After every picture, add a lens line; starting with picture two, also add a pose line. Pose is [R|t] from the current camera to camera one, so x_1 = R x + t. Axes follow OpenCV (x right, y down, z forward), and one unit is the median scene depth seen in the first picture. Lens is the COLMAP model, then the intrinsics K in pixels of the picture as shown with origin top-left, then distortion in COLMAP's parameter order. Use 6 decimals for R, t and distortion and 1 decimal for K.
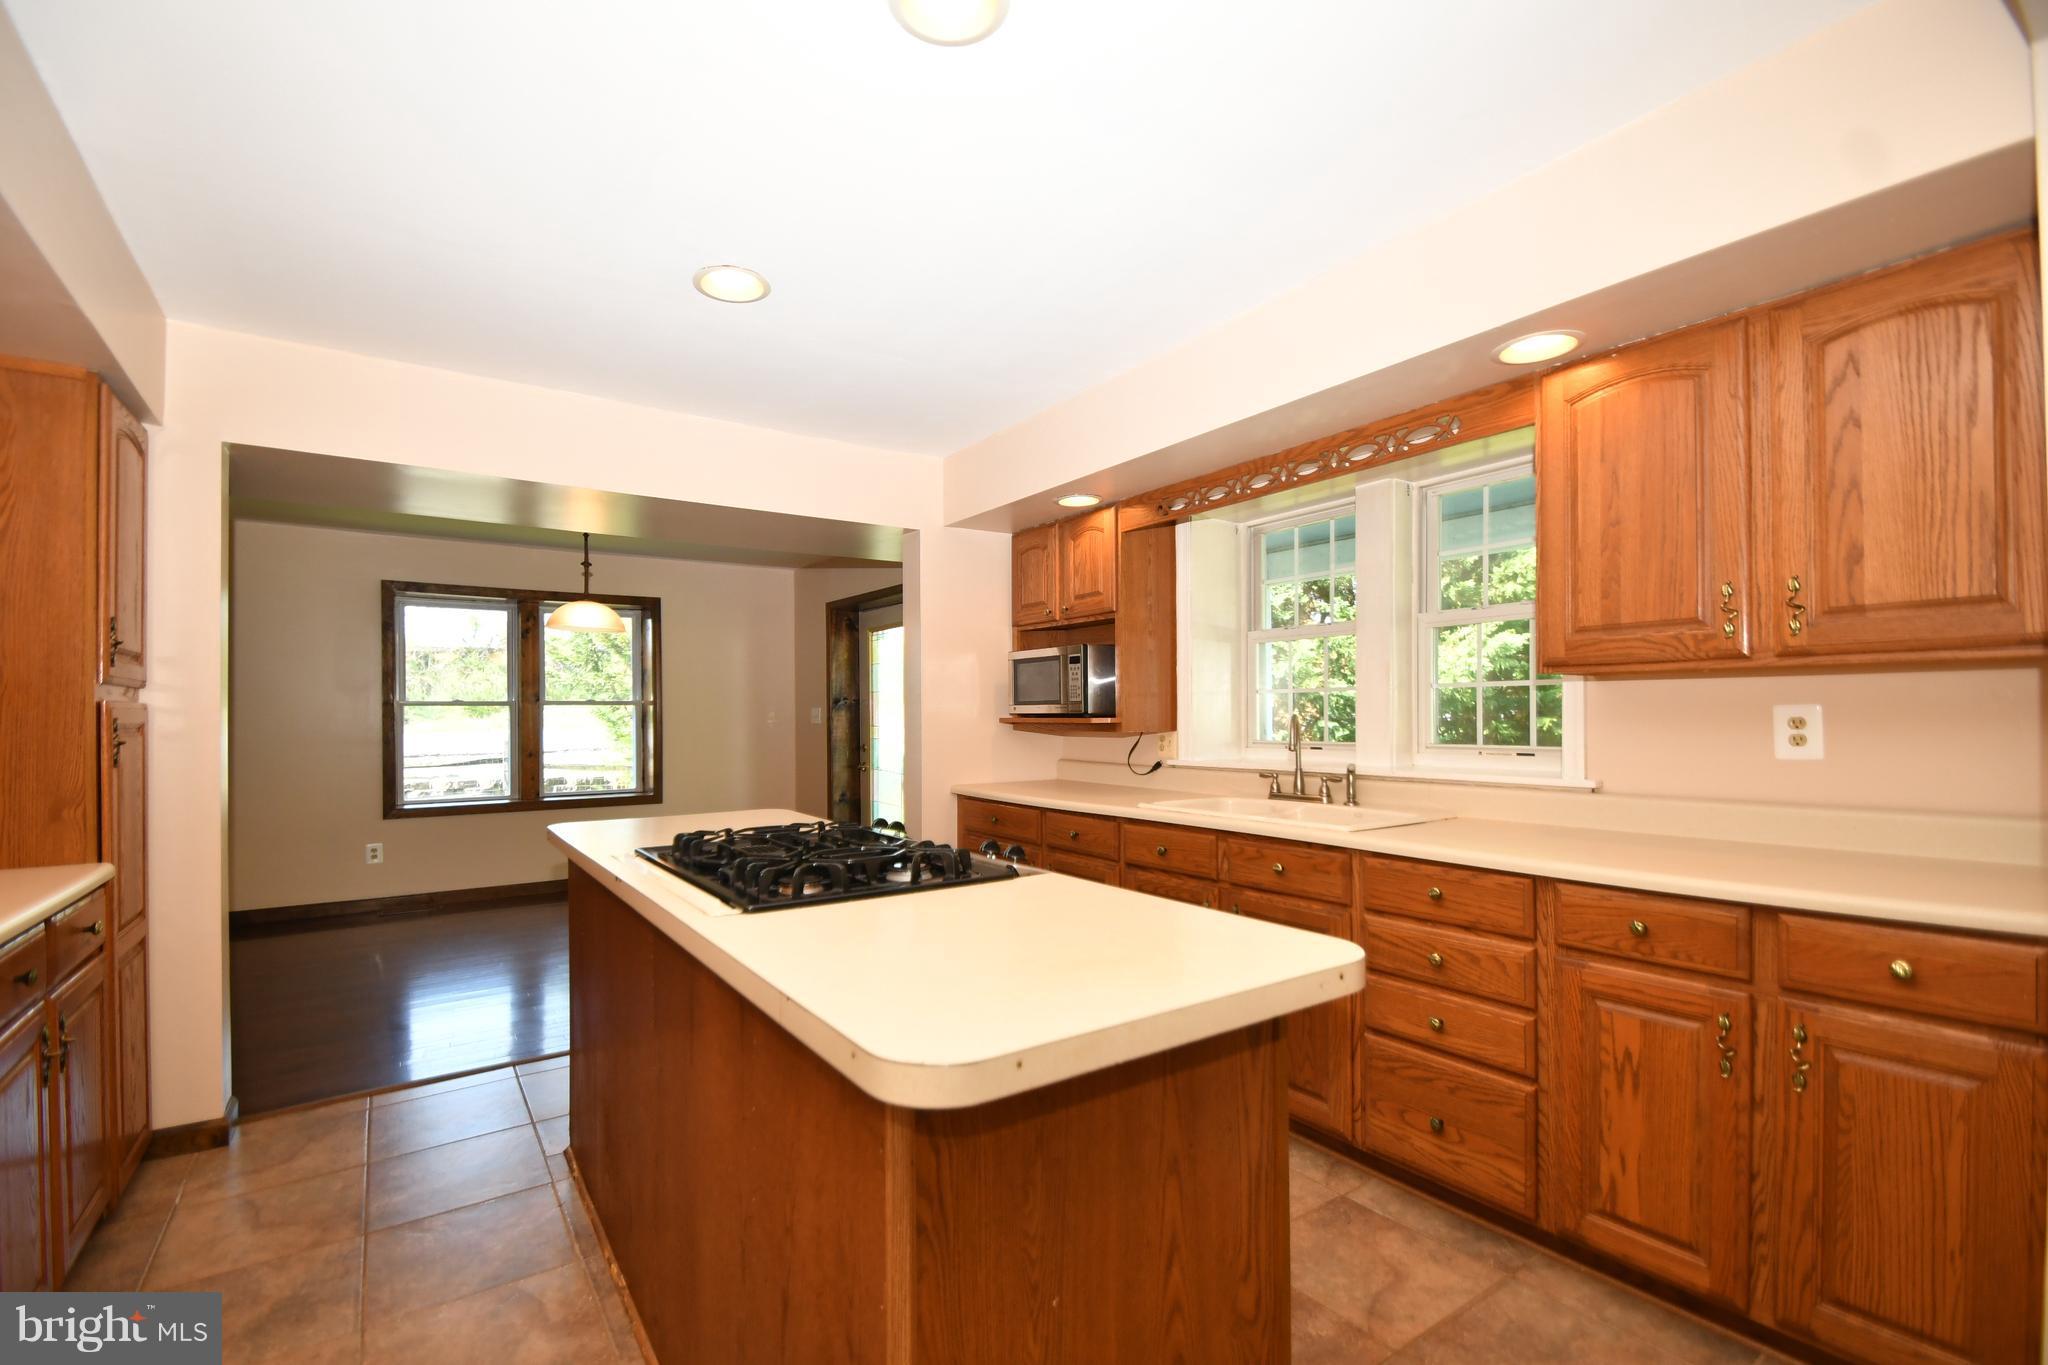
lens RADIAL K [[901.3, 0, 1001.5], [0, 901.3, 715.2], [0, 0, 1]] dist [0.024891, -0.021394]
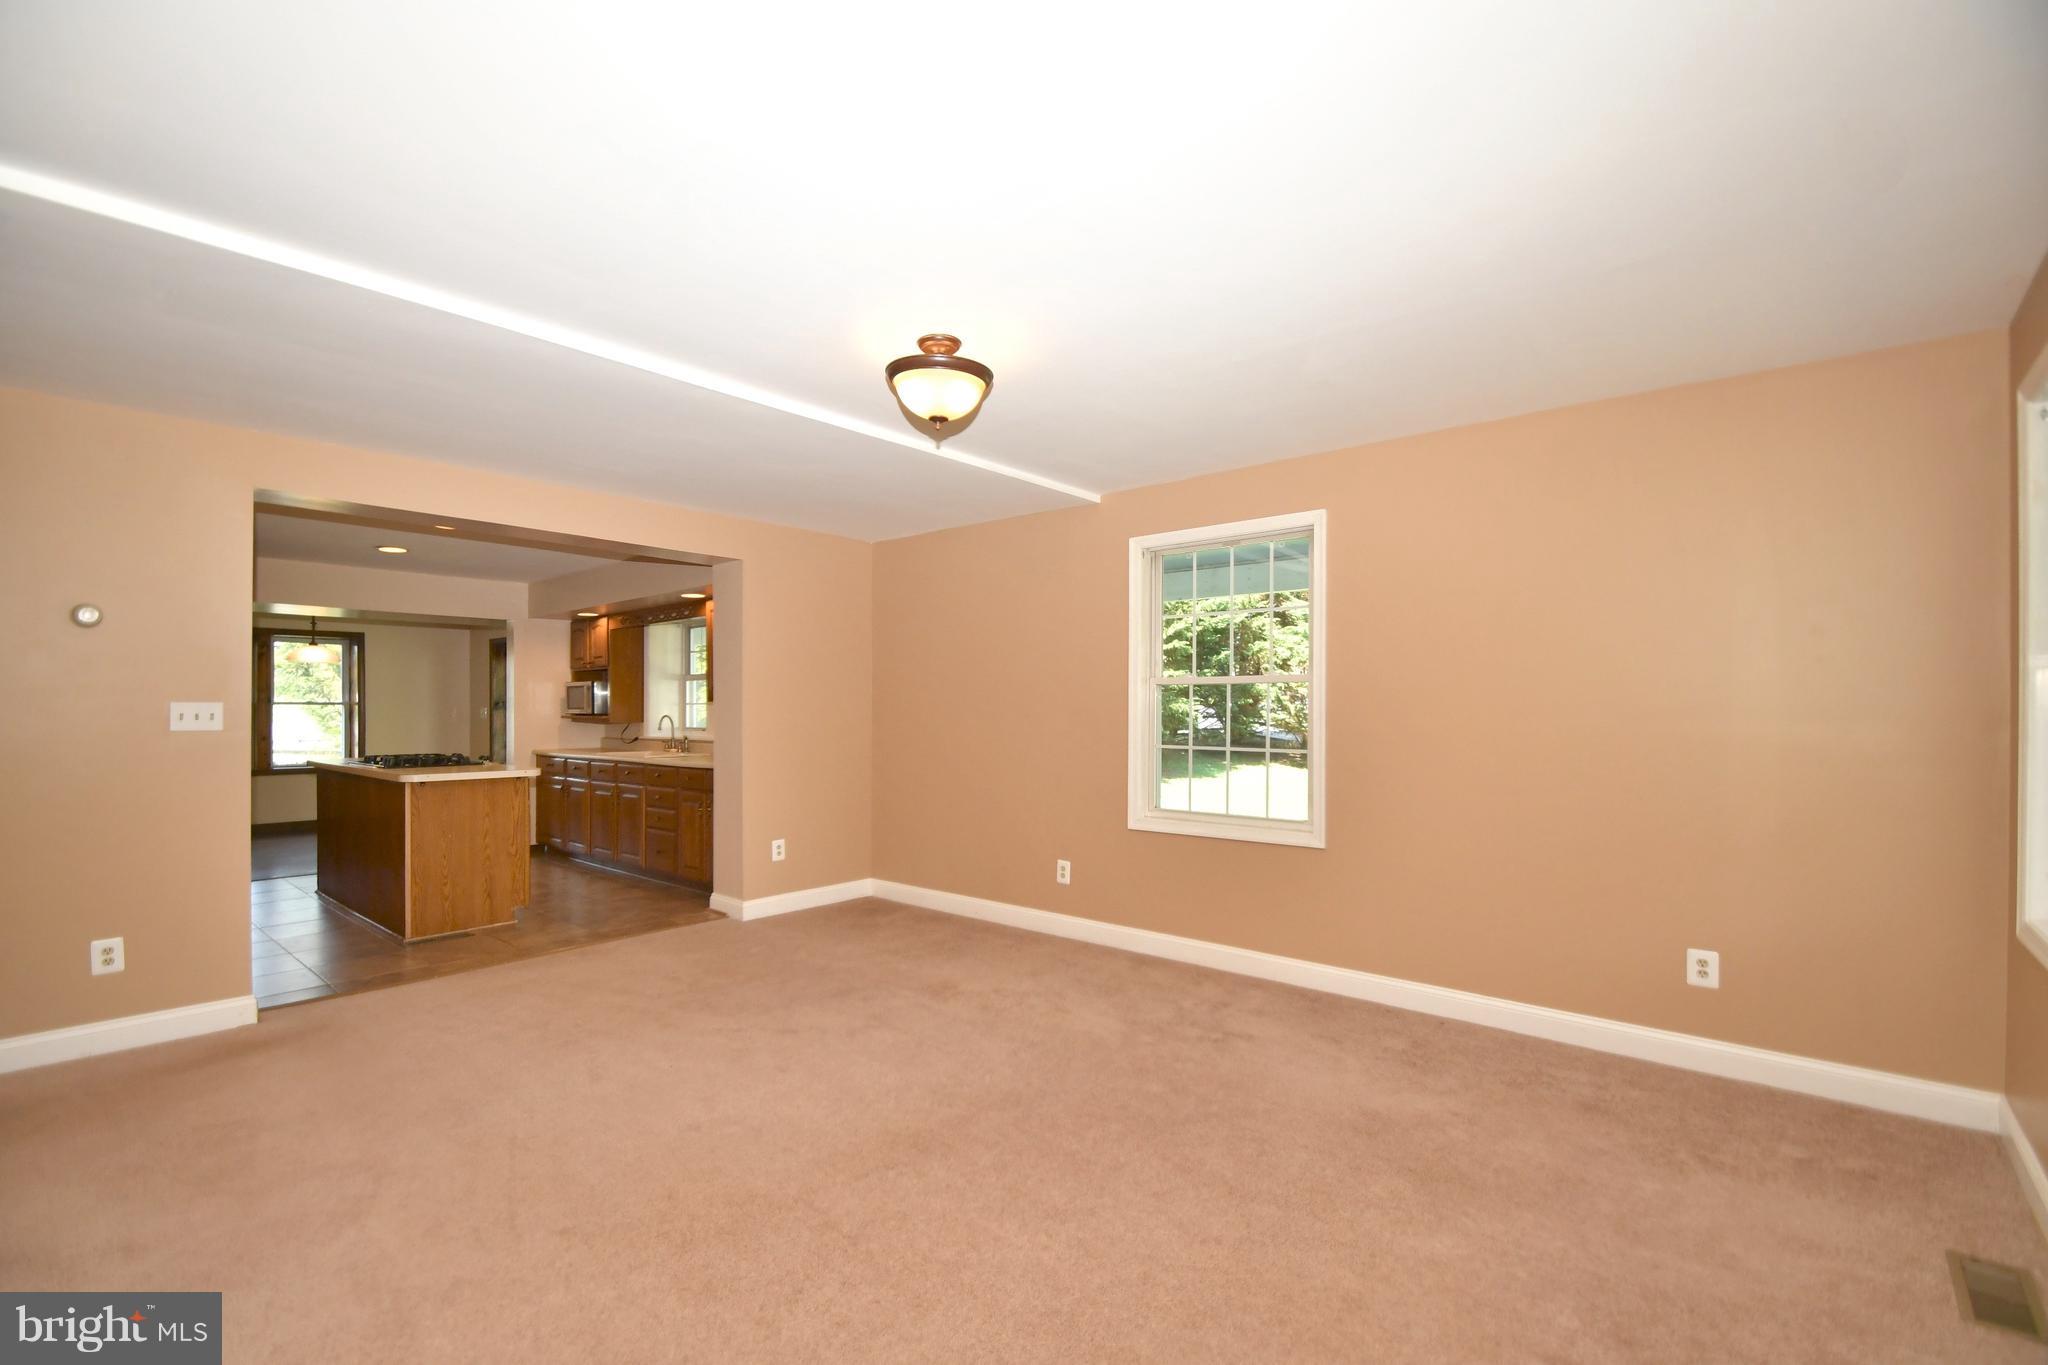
lens RADIAL K [[901.3, 0, 1001.5], [0, 901.3, 715.2], [0, 0, 1]] dist [0.024891, -0.021394]
pose [[0.969448, 0.005126, 0.245244, 0.429671], [-0.005855, 0.999980, 0.002240, -0.008031], [-0.245228, -0.003608, 0.969459, -1.105676]]
